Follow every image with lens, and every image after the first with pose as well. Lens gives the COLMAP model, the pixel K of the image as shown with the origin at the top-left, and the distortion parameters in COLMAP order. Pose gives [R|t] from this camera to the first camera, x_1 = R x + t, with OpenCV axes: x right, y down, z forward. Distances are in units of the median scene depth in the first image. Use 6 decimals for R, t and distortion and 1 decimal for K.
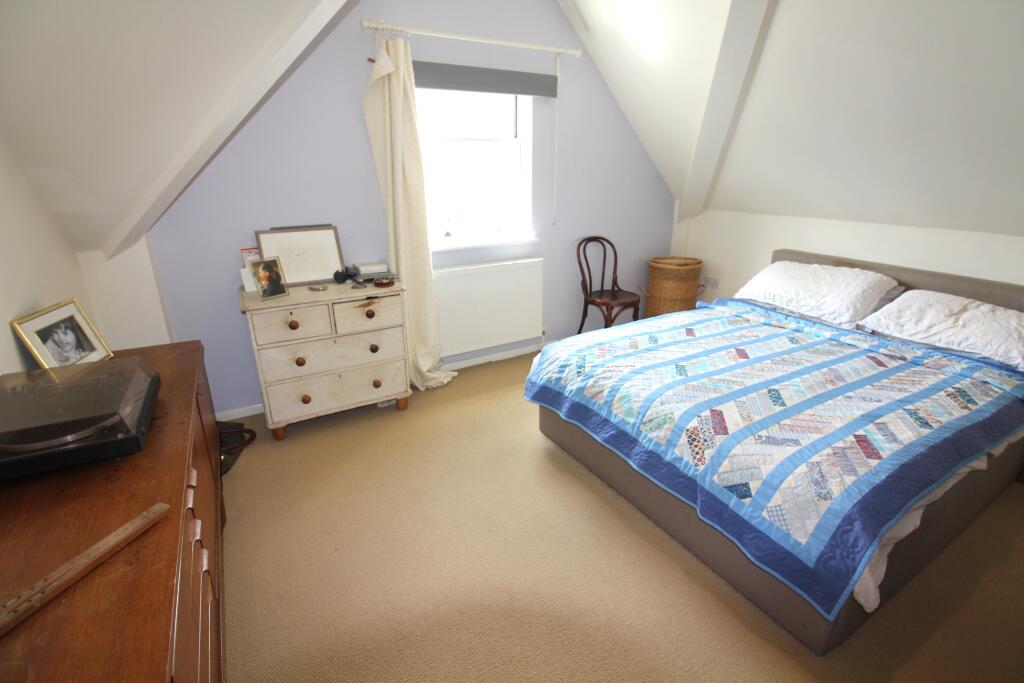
lens RADIAL K [[473.4, 0, 510.0], [0, 473.4, 335.4], [0, 0, 1]] dist [-0.010894, -0.000468]
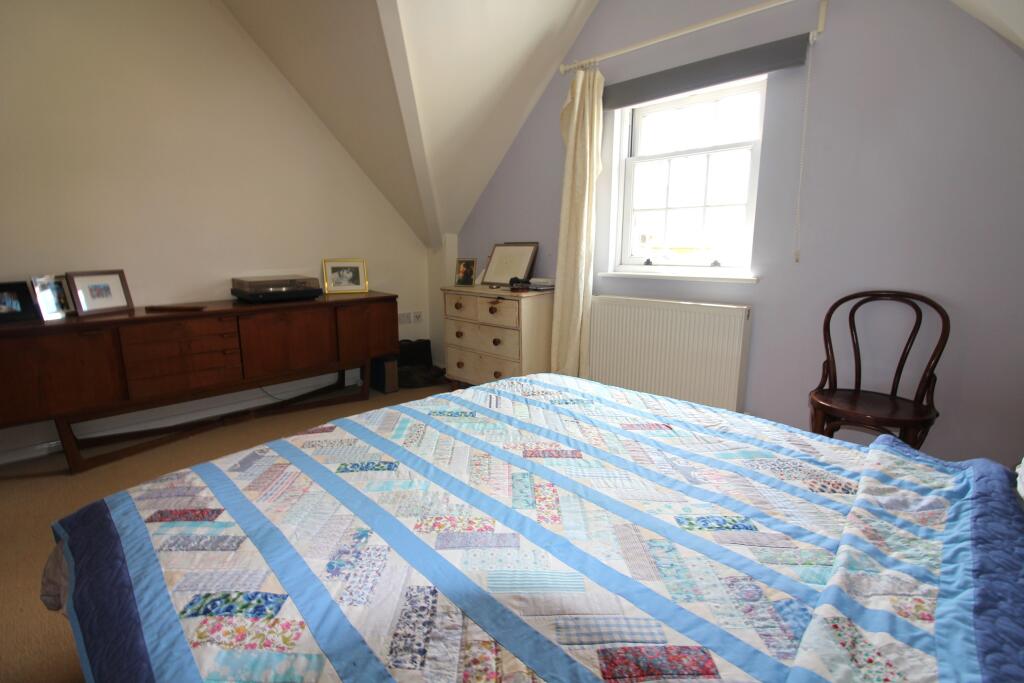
lens RADIAL K [[473.4, 0, 510.8], [0, 473.4, 344.2], [0, 0, 1]] dist [-0.010894, -0.000468]
pose [[0.262013, 0.194266, -0.945310, 1.027448], [-0.324121, 0.940347, 0.103409, -0.123103], [0.909008, 0.279300, 0.309348, 0.833953]]
